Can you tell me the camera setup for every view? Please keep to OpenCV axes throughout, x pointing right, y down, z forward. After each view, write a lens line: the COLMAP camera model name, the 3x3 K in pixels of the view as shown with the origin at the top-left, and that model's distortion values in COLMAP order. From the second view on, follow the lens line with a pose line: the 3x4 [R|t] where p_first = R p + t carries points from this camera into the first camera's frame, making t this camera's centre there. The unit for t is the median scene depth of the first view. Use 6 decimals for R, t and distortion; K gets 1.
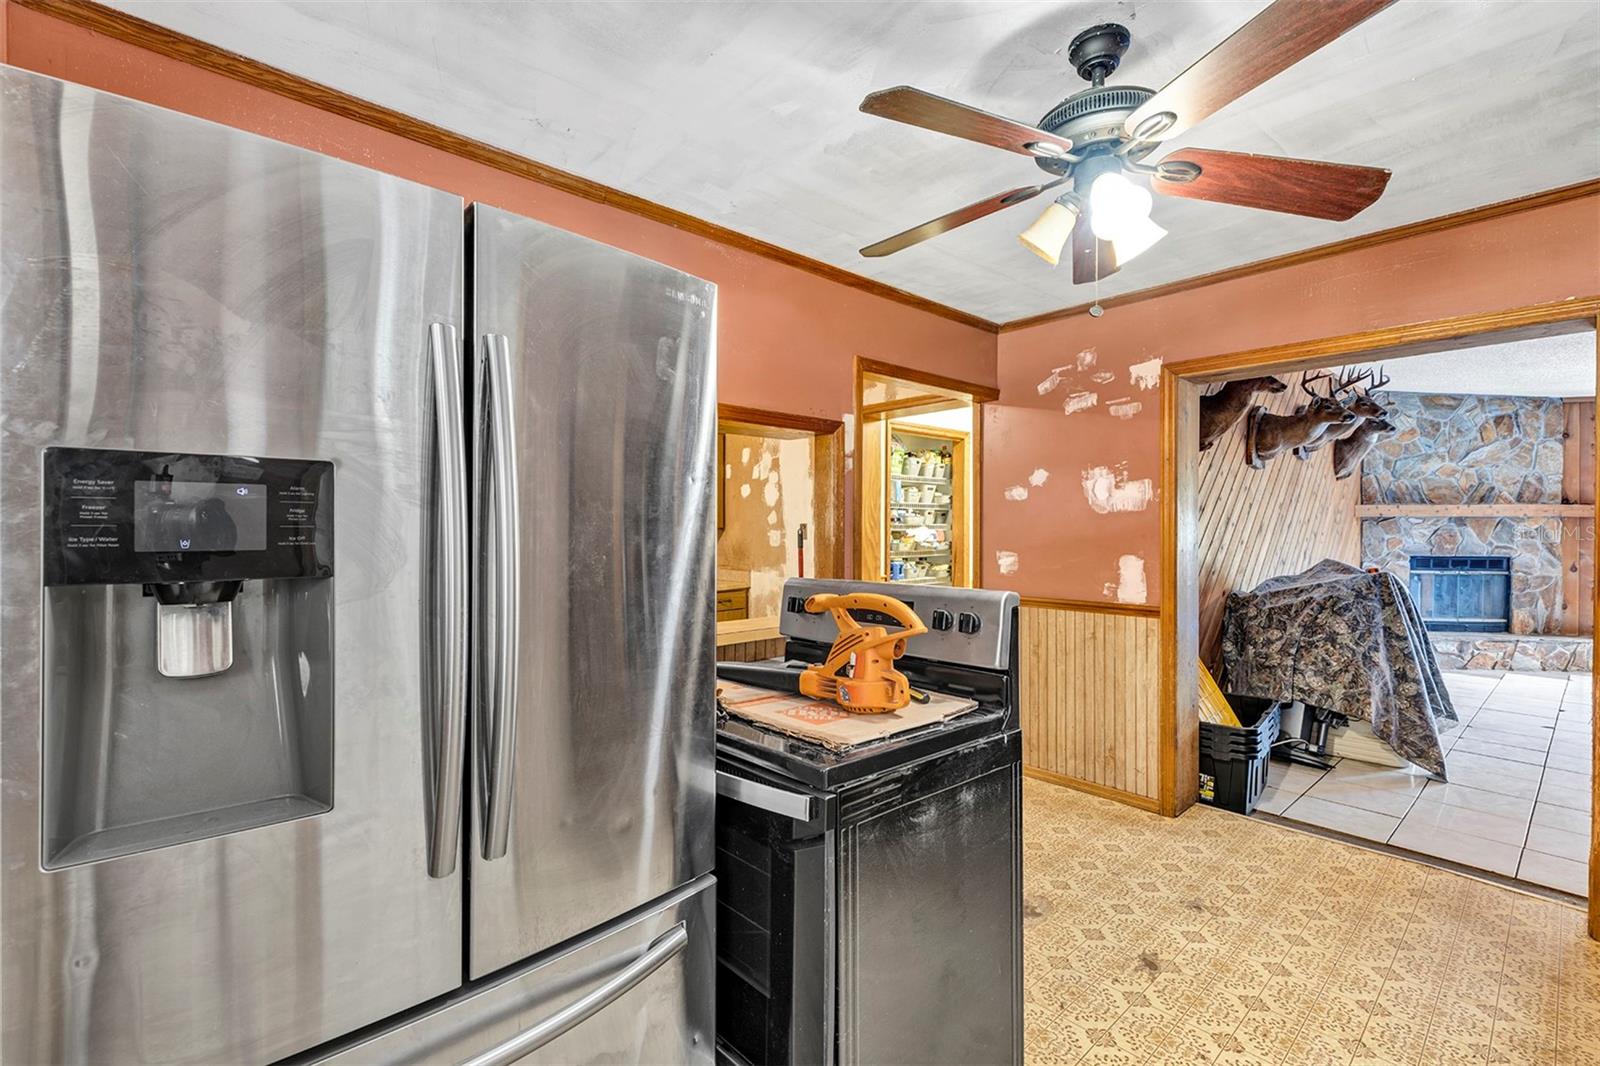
lens RADIAL K [[724.3, 0, 794.9], [0, 724.3, 529.6], [0, 0, 1]] dist [0.008186, 0.000295]
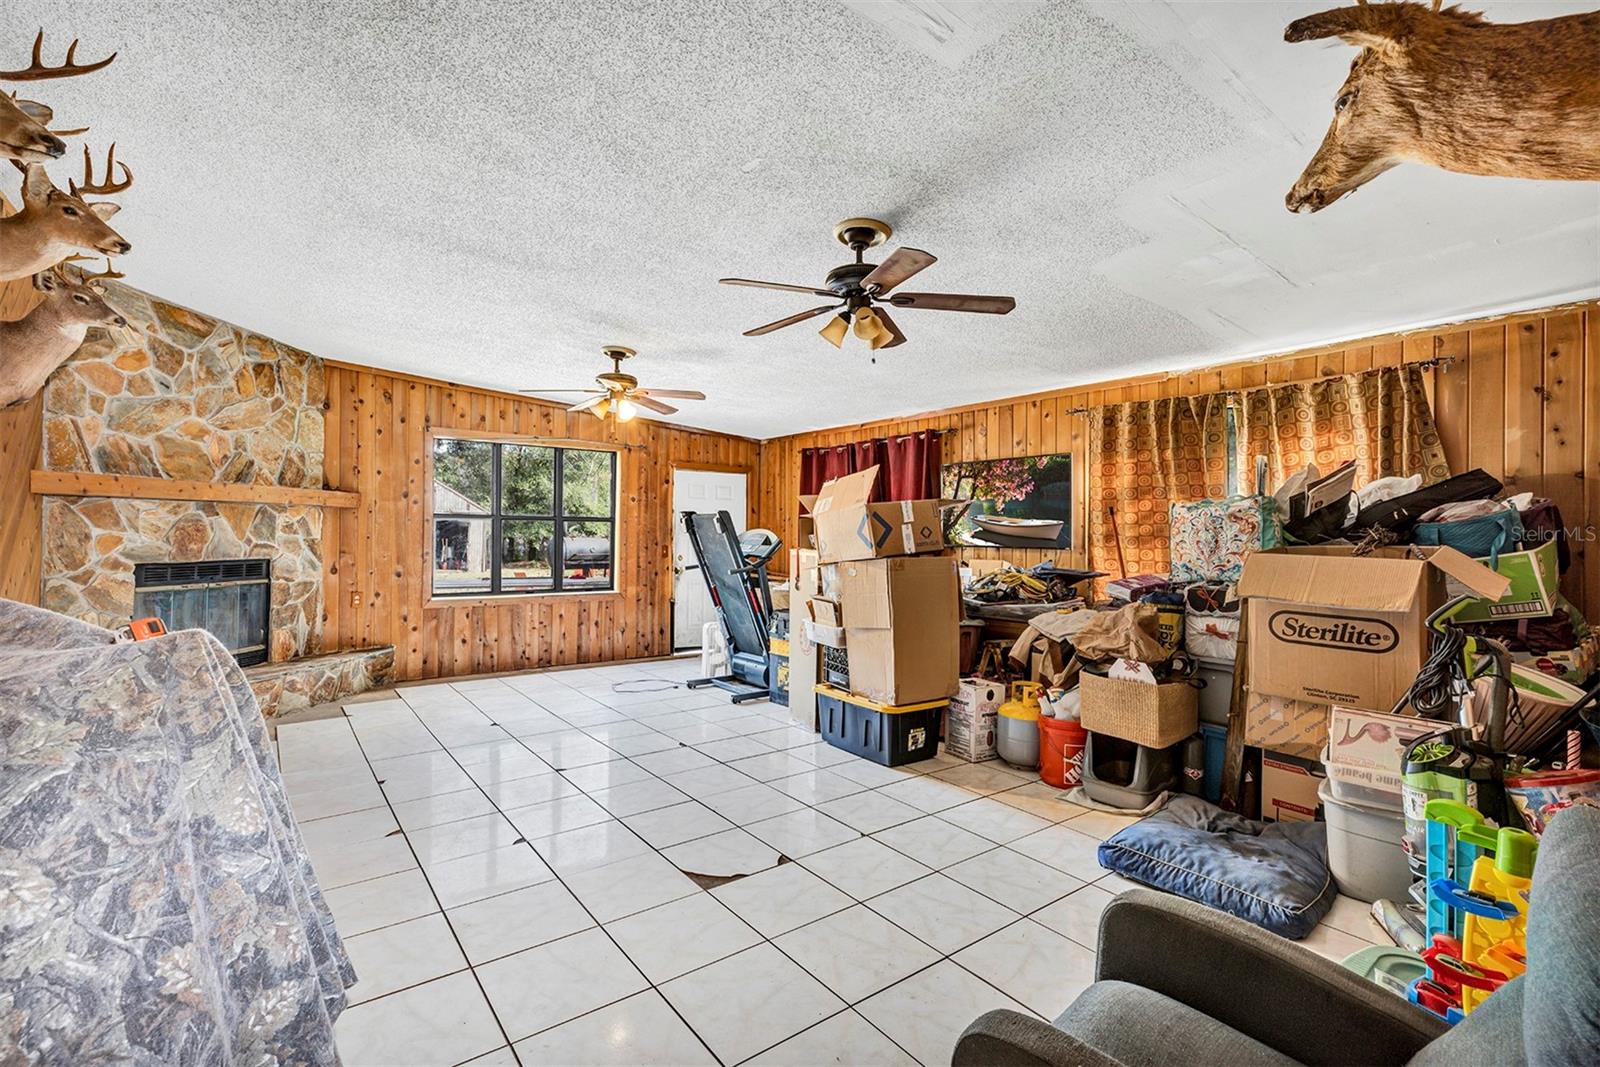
lens RADIAL K [[724.3, 0, 789.5], [0, 724.3, 527.6], [0, 0, 1]] dist [0.008186, 0.000295]
pose [[0.097041, 0.004792, 0.995269, 0.303434], [-0.000191, 0.999988, -0.004797, 0.009563], [-0.995280, 0.000276, 0.097040, 0.411136]]
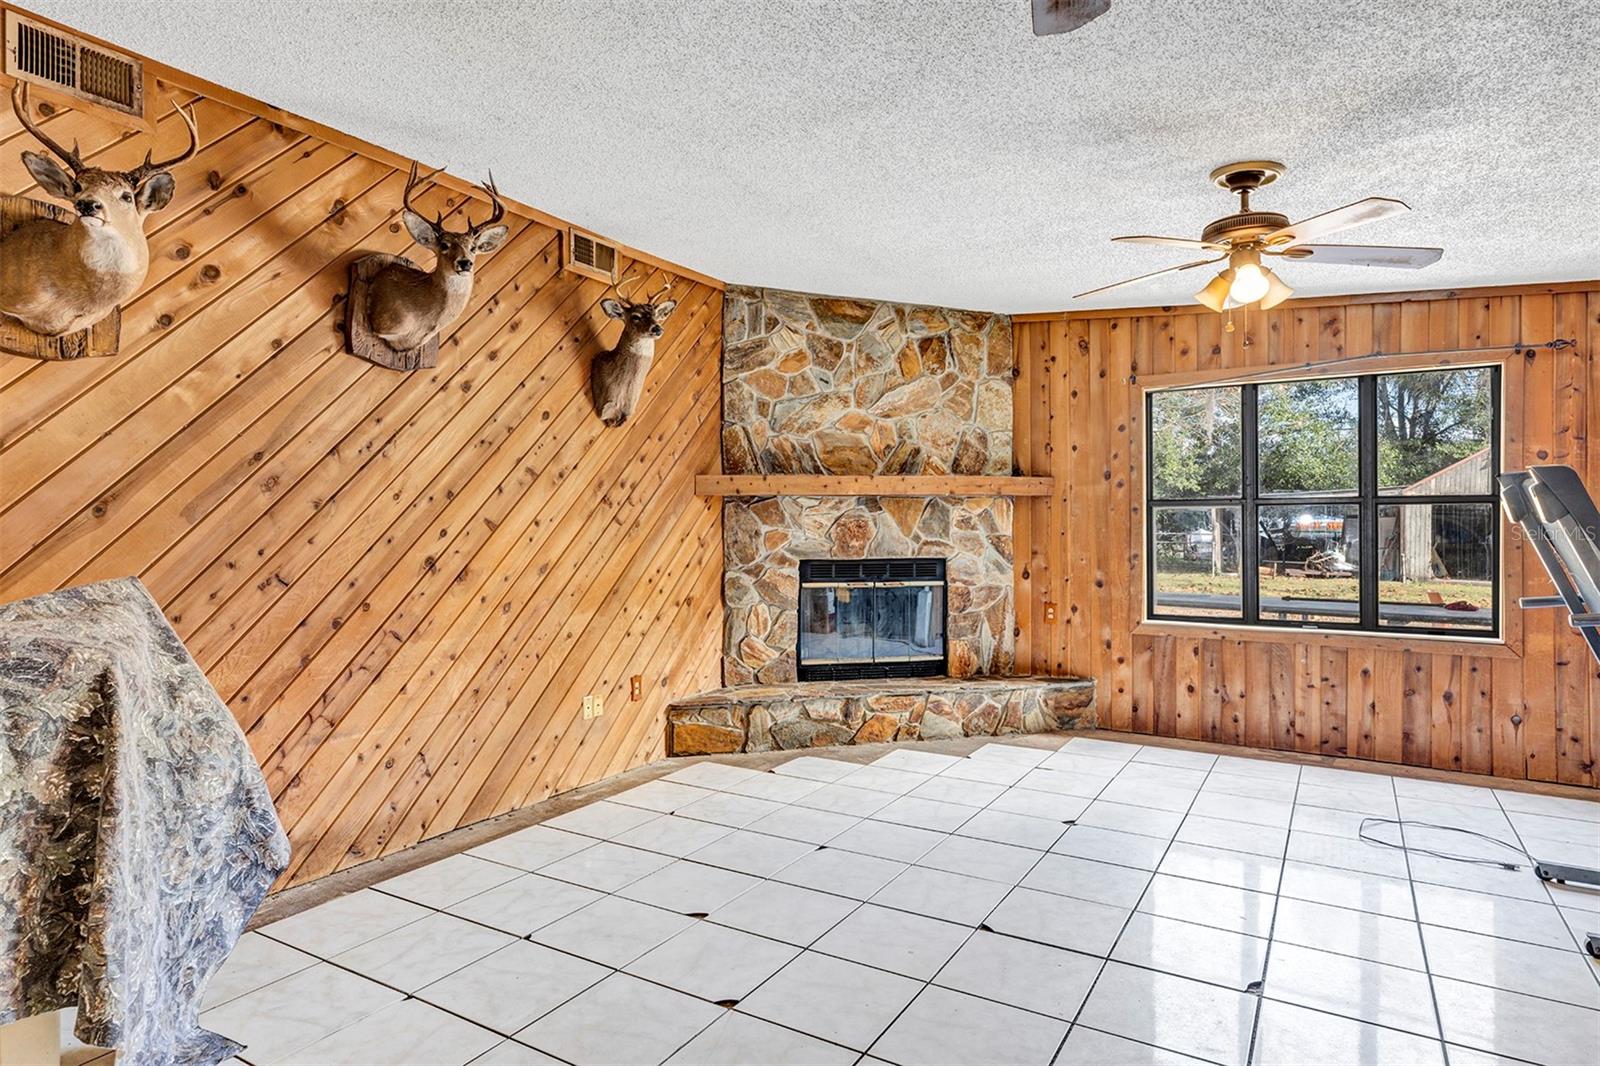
lens RADIAL K [[889.8, 0, 789.3], [0, 889.8, 530.5], [0, 0, 1]] dist [0.002514, -0.000119]
pose [[0.960376, -0.009148, 0.278557, 0.631314], [0.009170, 0.999957, 0.001225, 0.010852], [-0.278557, 0.001378, 0.960419, 0.285666]]
